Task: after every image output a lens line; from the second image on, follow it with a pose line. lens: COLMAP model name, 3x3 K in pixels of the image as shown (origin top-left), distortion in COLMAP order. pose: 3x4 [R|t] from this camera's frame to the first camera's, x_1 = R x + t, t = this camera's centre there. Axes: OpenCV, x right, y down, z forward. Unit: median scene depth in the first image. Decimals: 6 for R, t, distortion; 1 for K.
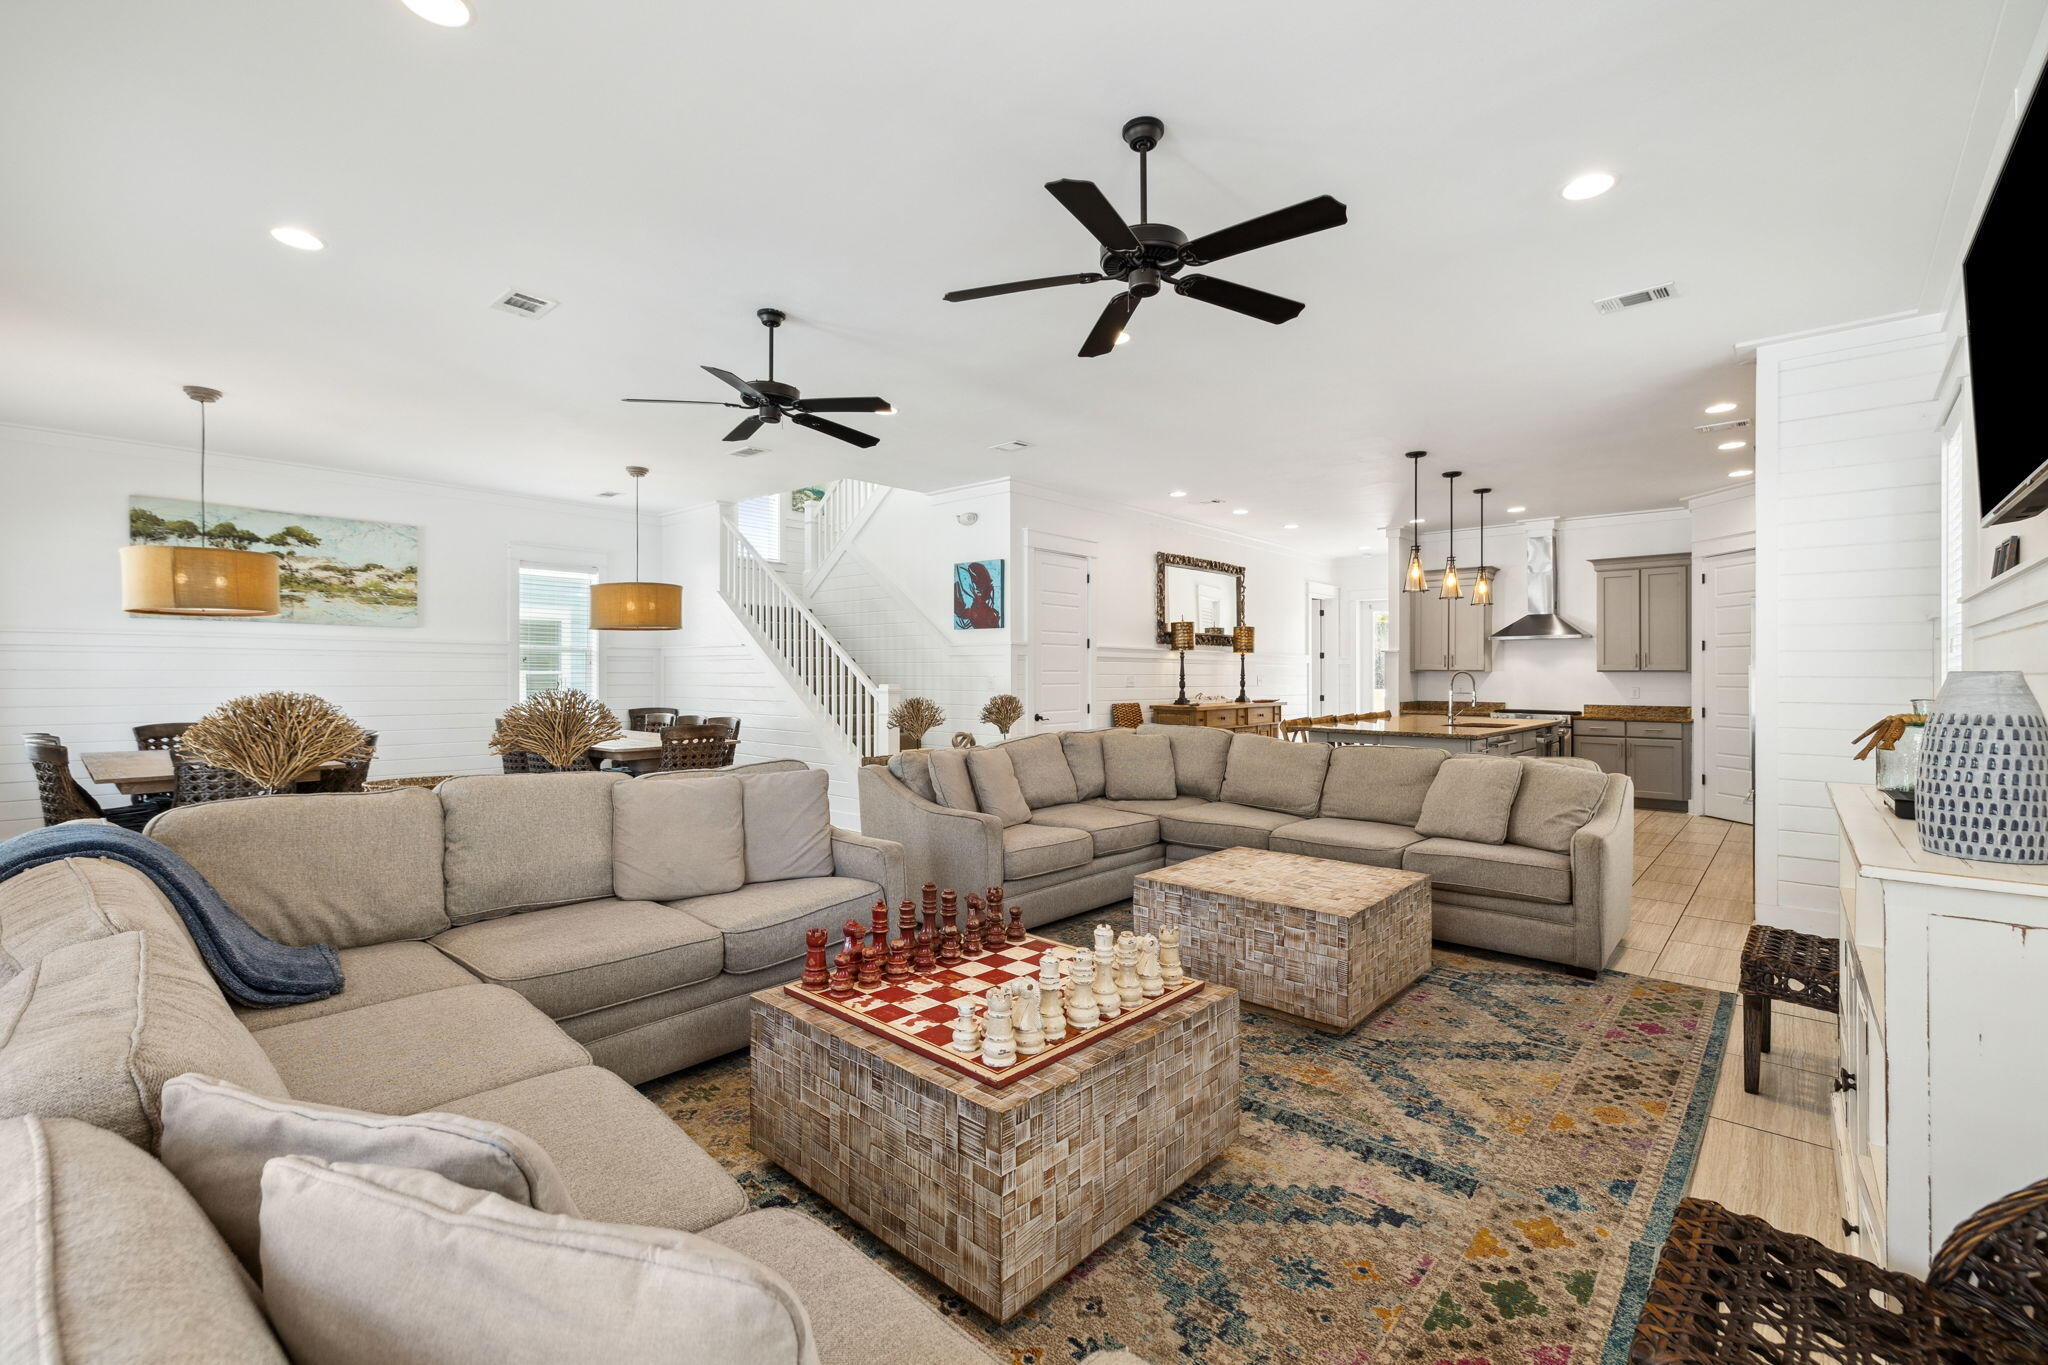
lens RADIAL K [[865.3, 0, 1027.6], [0, 865.3, 677.9], [0, 0, 1]] dist [0.000329, 0.000046]
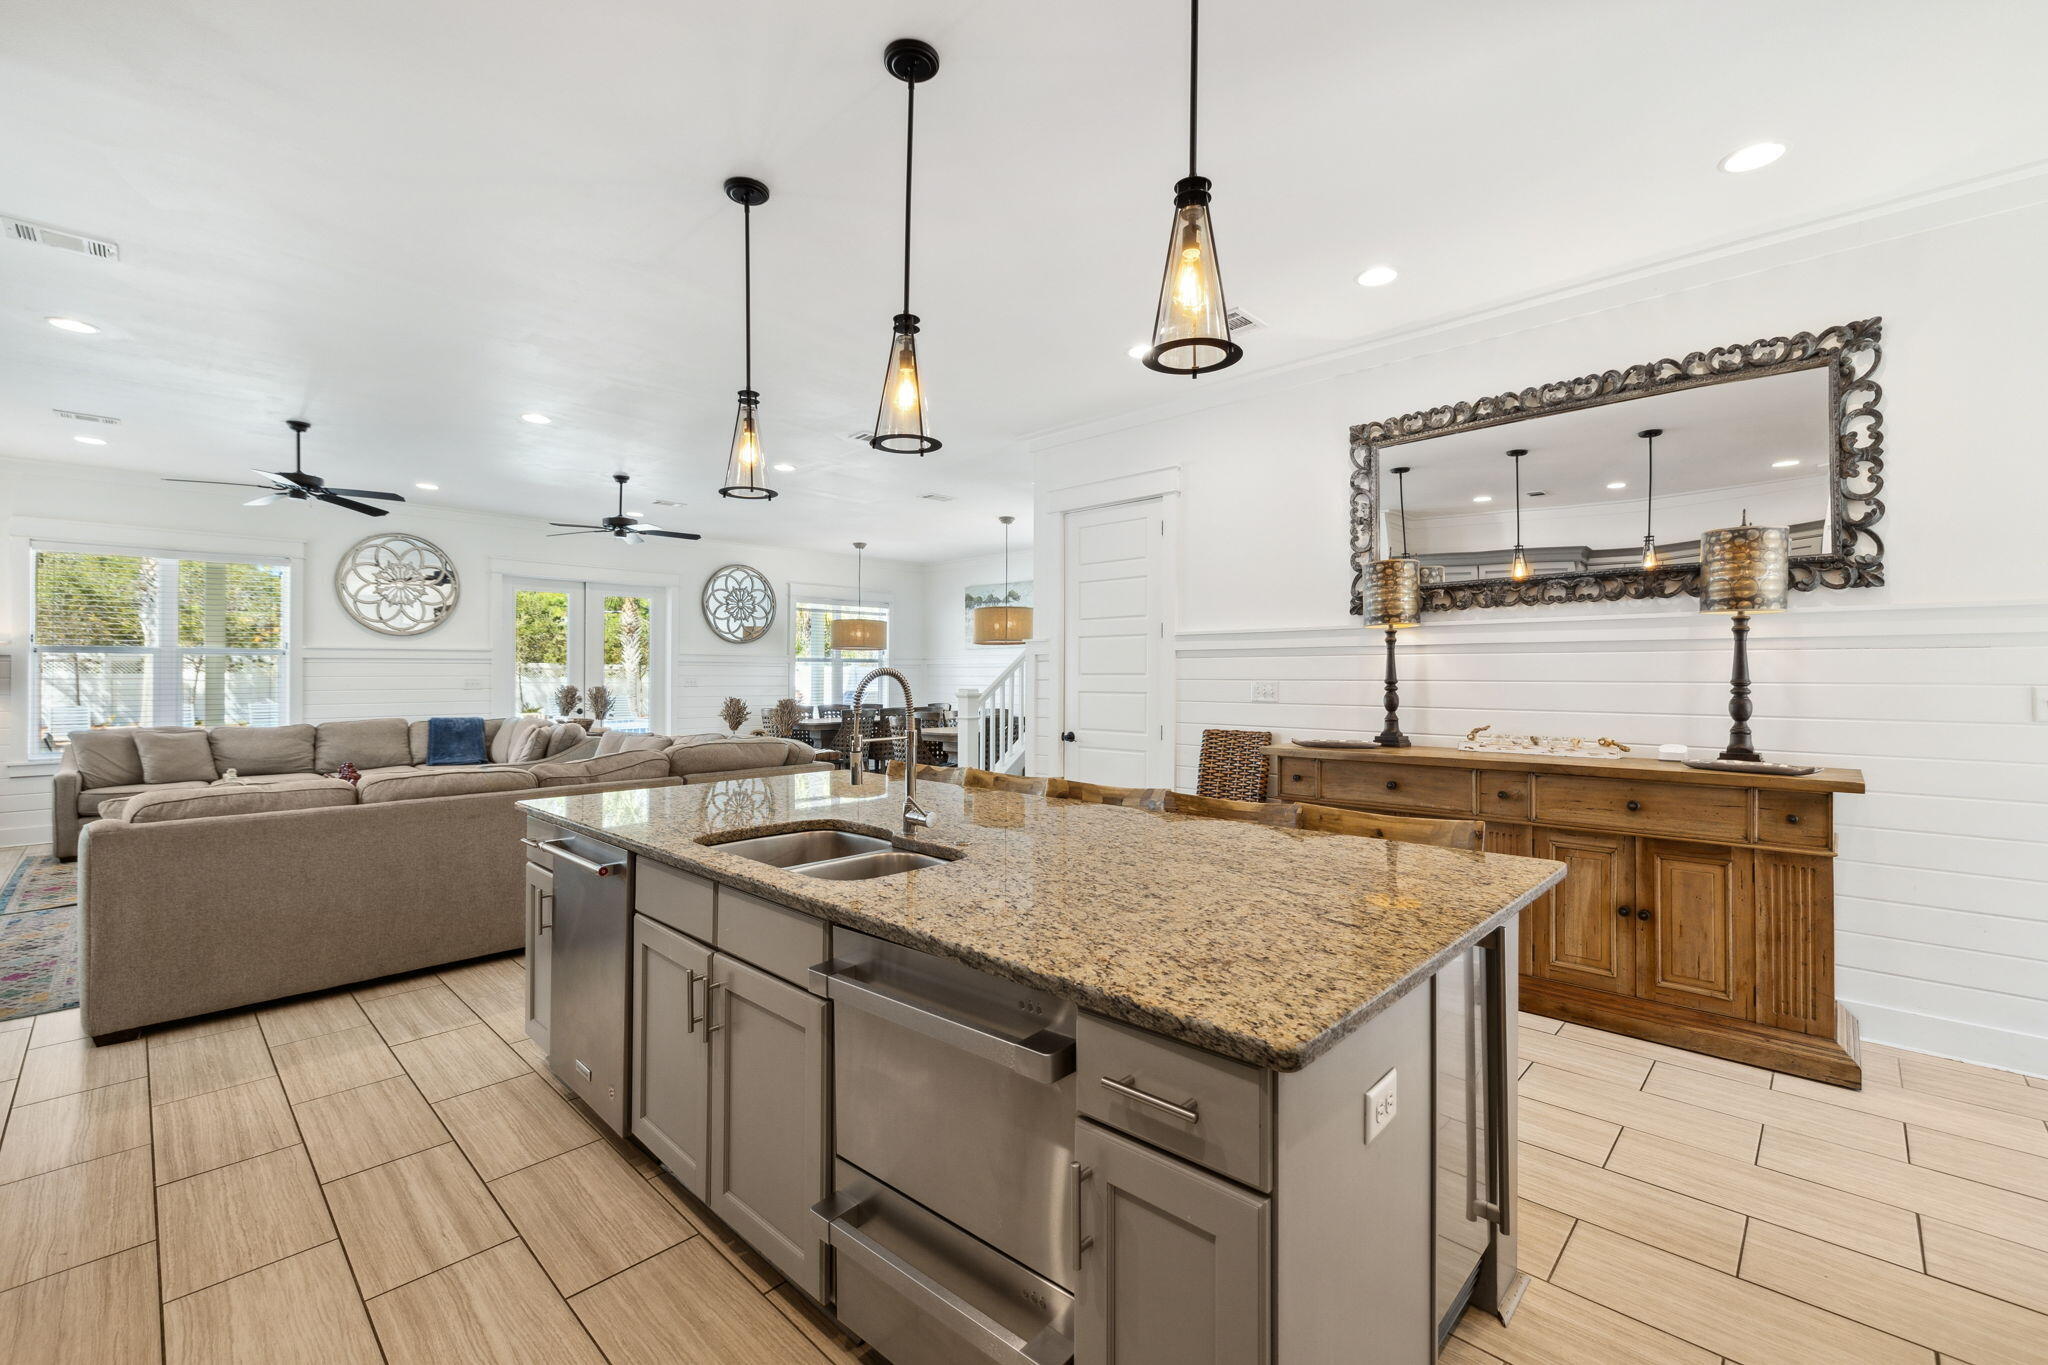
lens RADIAL K [[865.3, 0, 1035.7], [0, 865.3, 676.5], [0, 0, 1]] dist [0.000329, 0.000046]
pose [[-0.027460, 0.001038, -0.999622, 0.704154], [-0.002439, 0.999996, 0.001106, -0.006256], [0.999620, 0.002468, -0.027457, 0.912359]]
